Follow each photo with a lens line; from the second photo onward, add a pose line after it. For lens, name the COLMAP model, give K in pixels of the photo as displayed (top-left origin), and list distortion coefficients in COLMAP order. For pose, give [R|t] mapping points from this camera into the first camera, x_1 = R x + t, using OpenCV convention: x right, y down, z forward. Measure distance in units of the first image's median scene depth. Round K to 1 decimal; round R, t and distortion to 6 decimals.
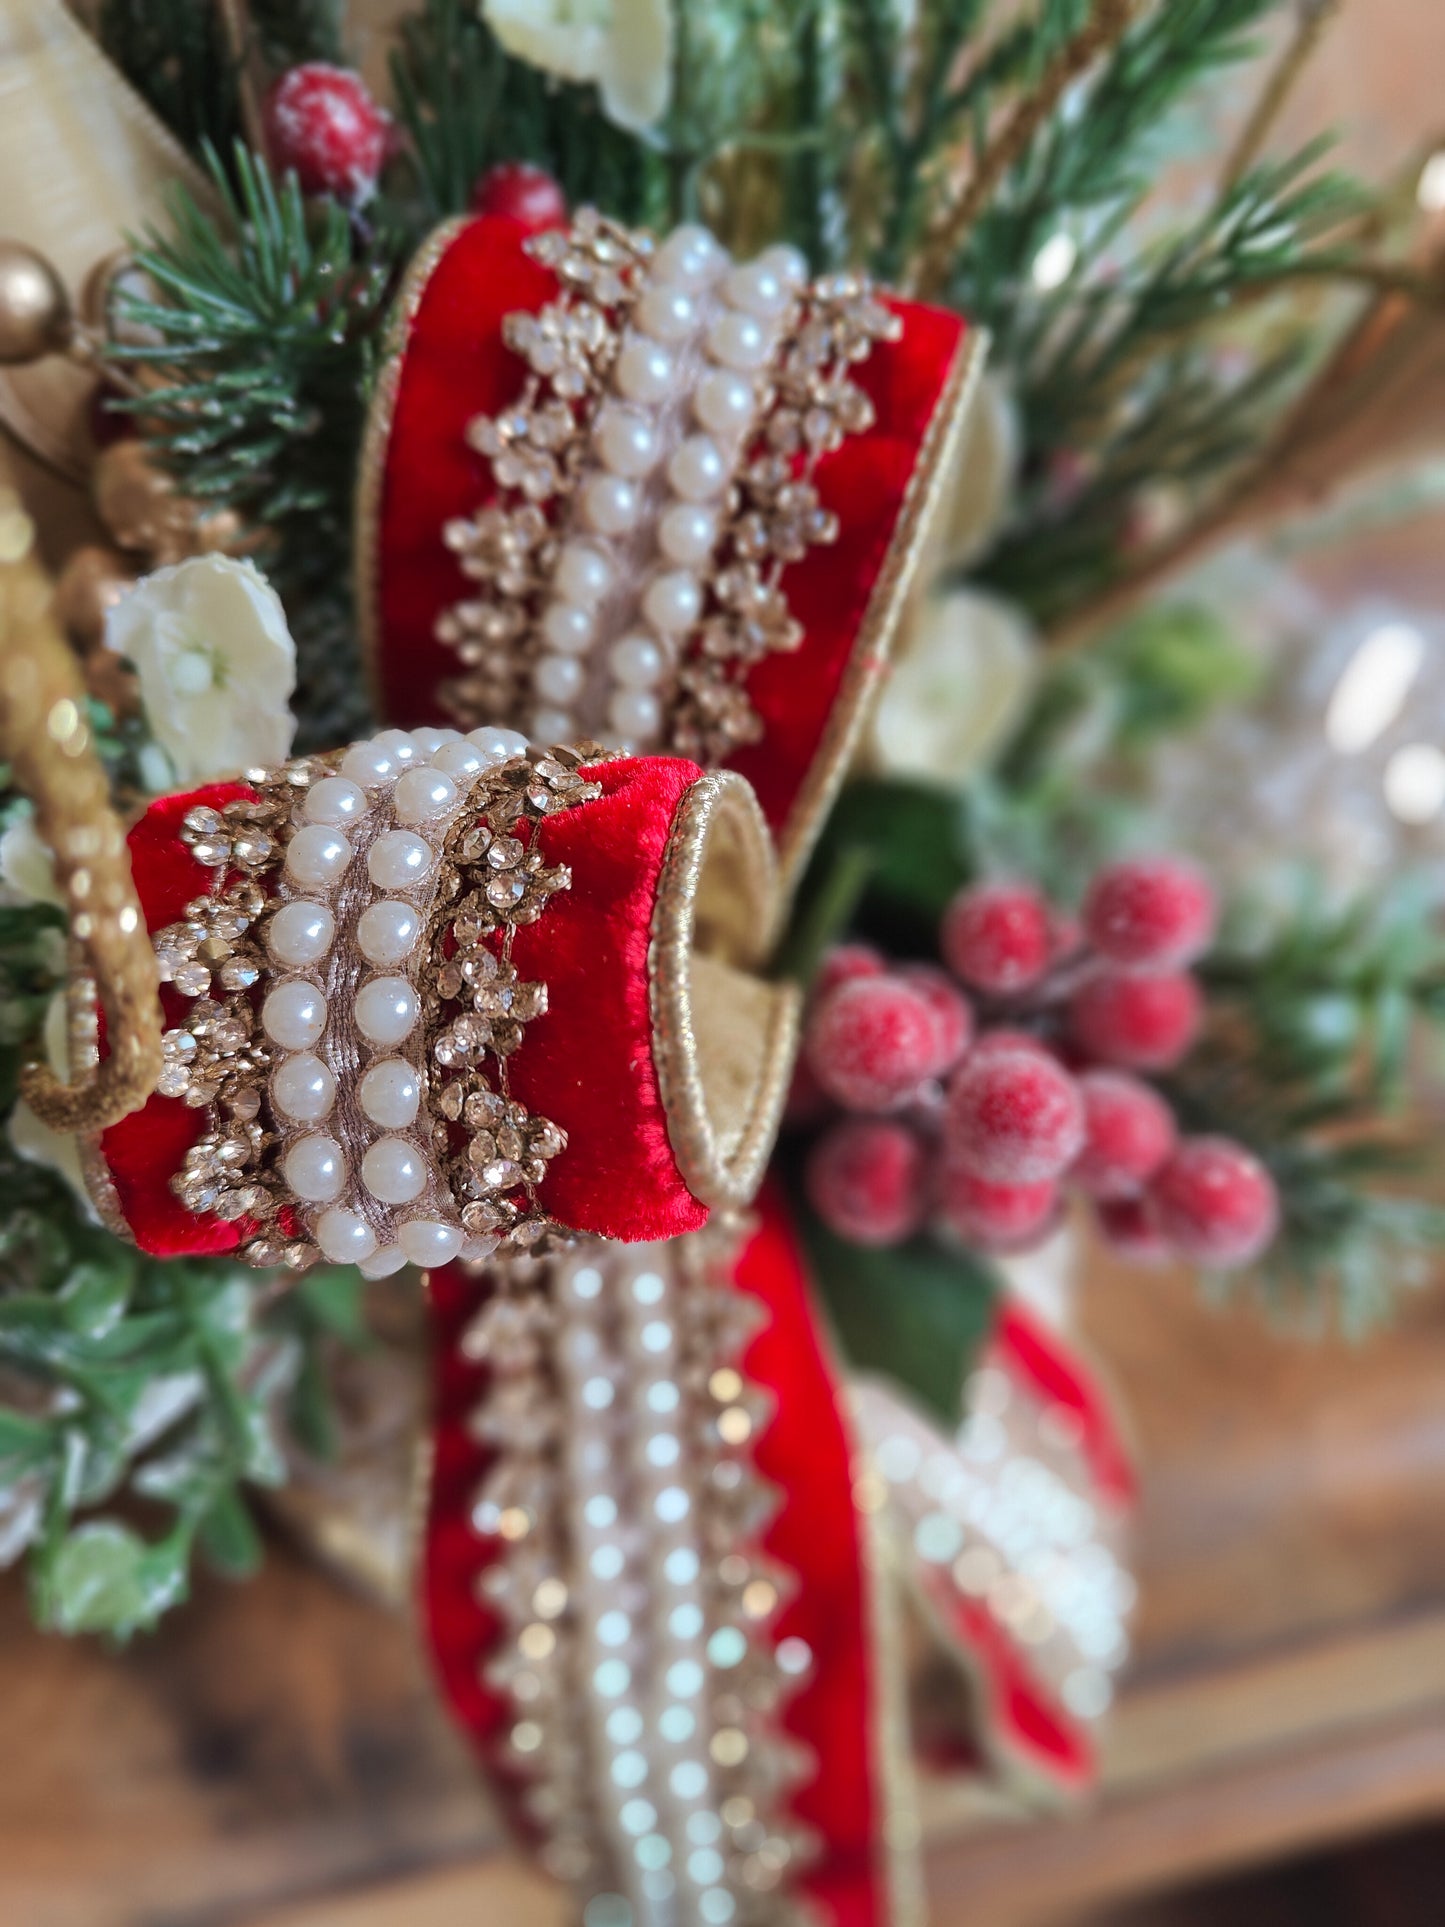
lens RADIAL K [[1437.5, 0, 714.4], [0, 1437.5, 957.0], [0, 0, 1]] dist [-0.005848, -0.065037]
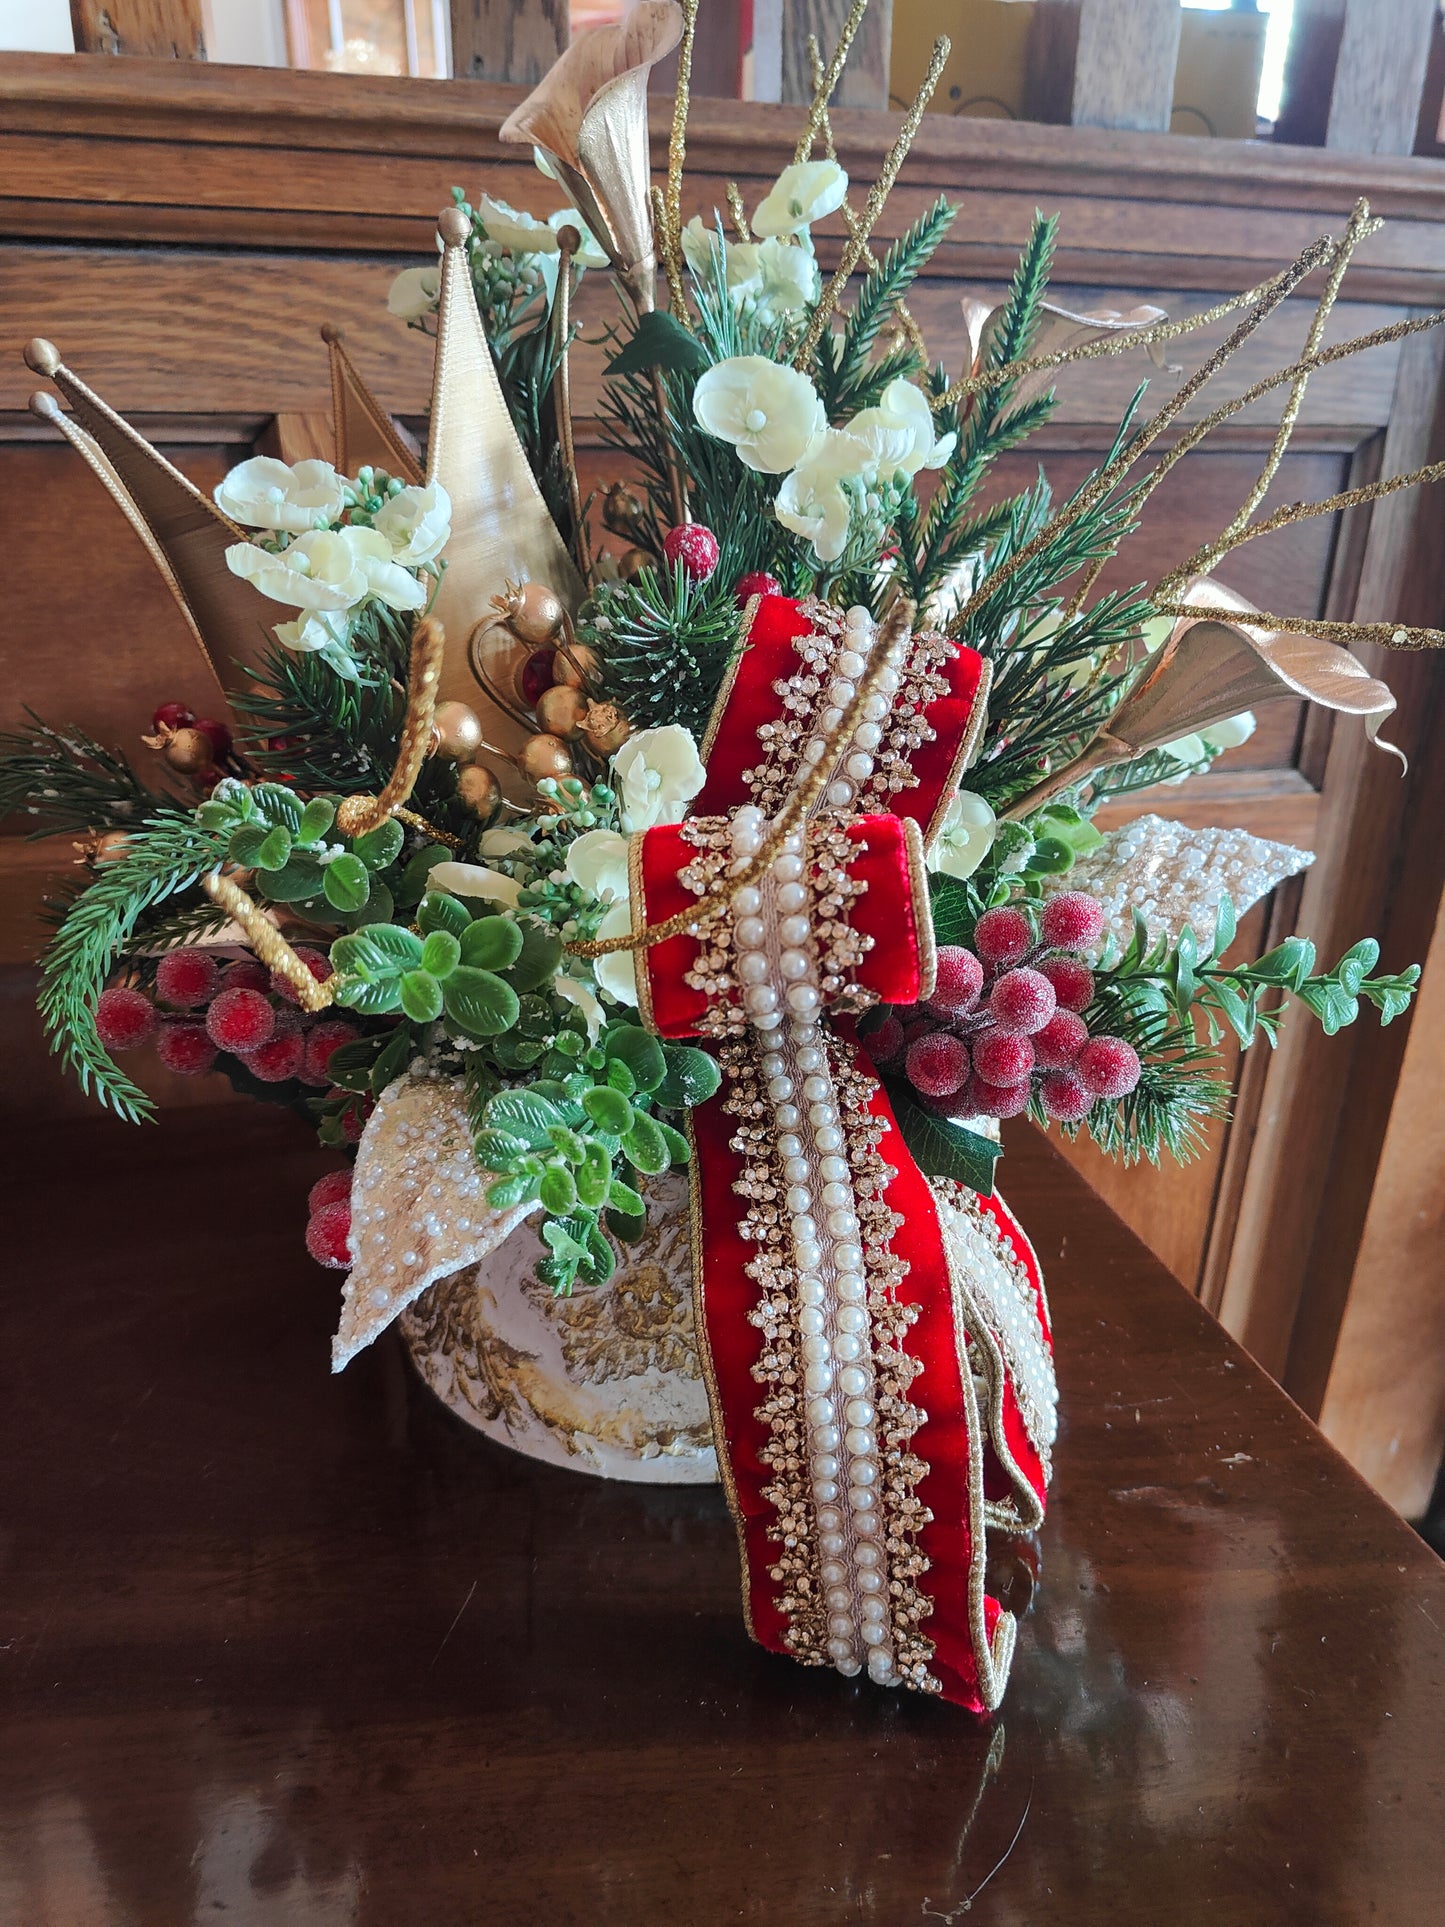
lens RADIAL K [[1342.6, 0, 707.2], [0, 1342.6, 975.9], [0, 0, 1]] dist [0.060893, -0.073061]
pose [[0.990719, 0.033347, 0.131768, -0.526015], [-0.002380, 0.973544, -0.228486, 0.541764], [-0.135902, 0.226052, 0.964589, -0.884746]]
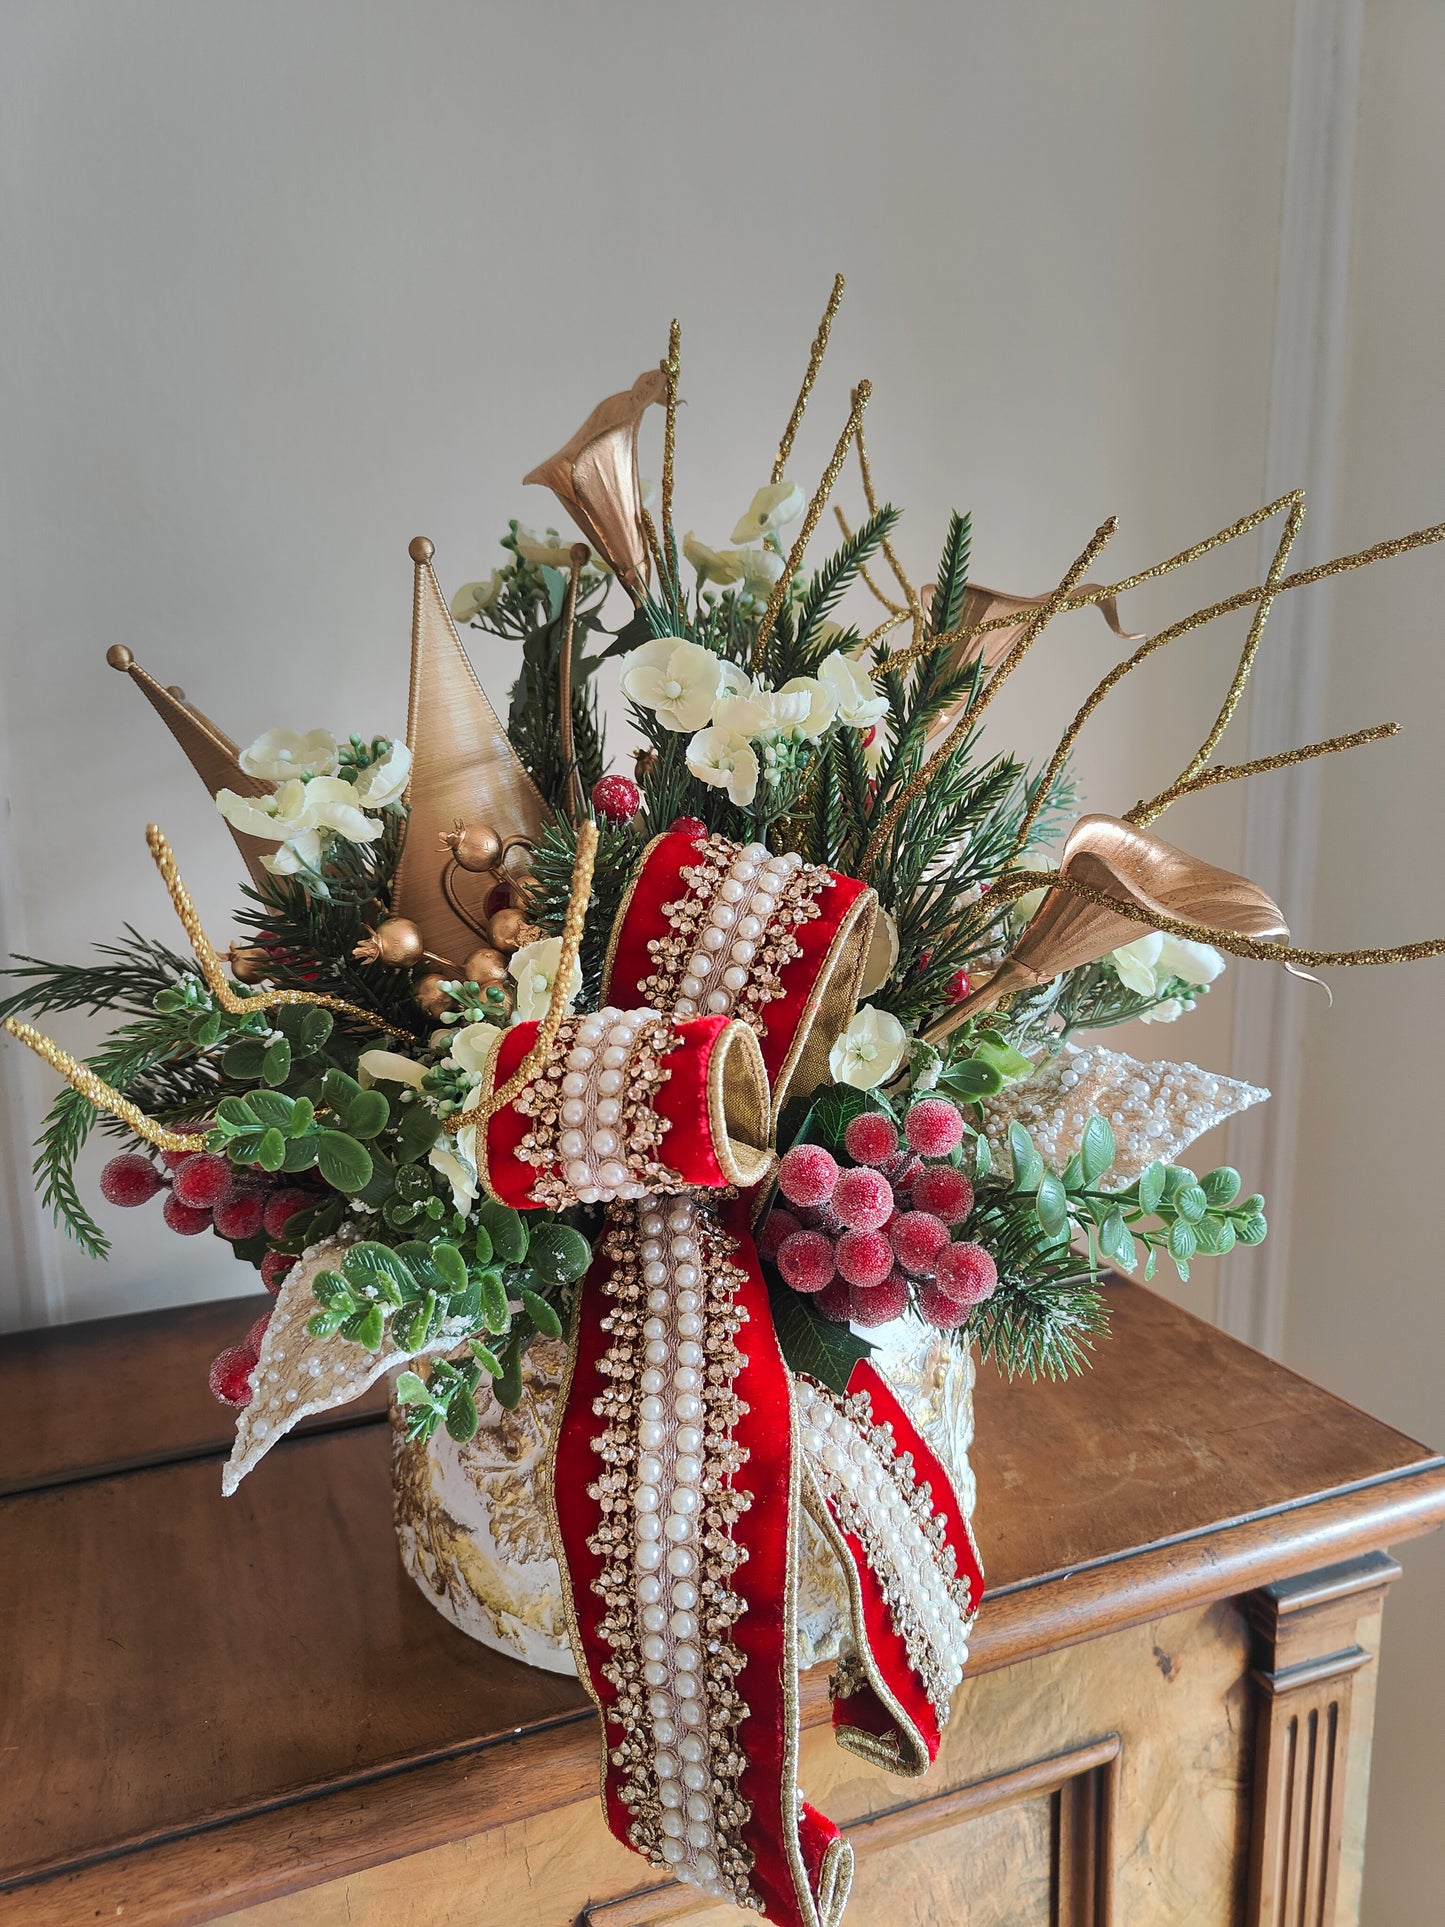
lens RADIAL K [[1323.2, 0, 706.1], [0, 1323.2, 965.7], [0, 0, 1]] dist [-0.000425, -0.002290]
pose [[0.992770, 0.078830, -0.090514, 0.125931], [-0.109161, 0.906534, -0.407774, 0.662939], [0.049909, 0.414706, 0.908586, -1.060751]]
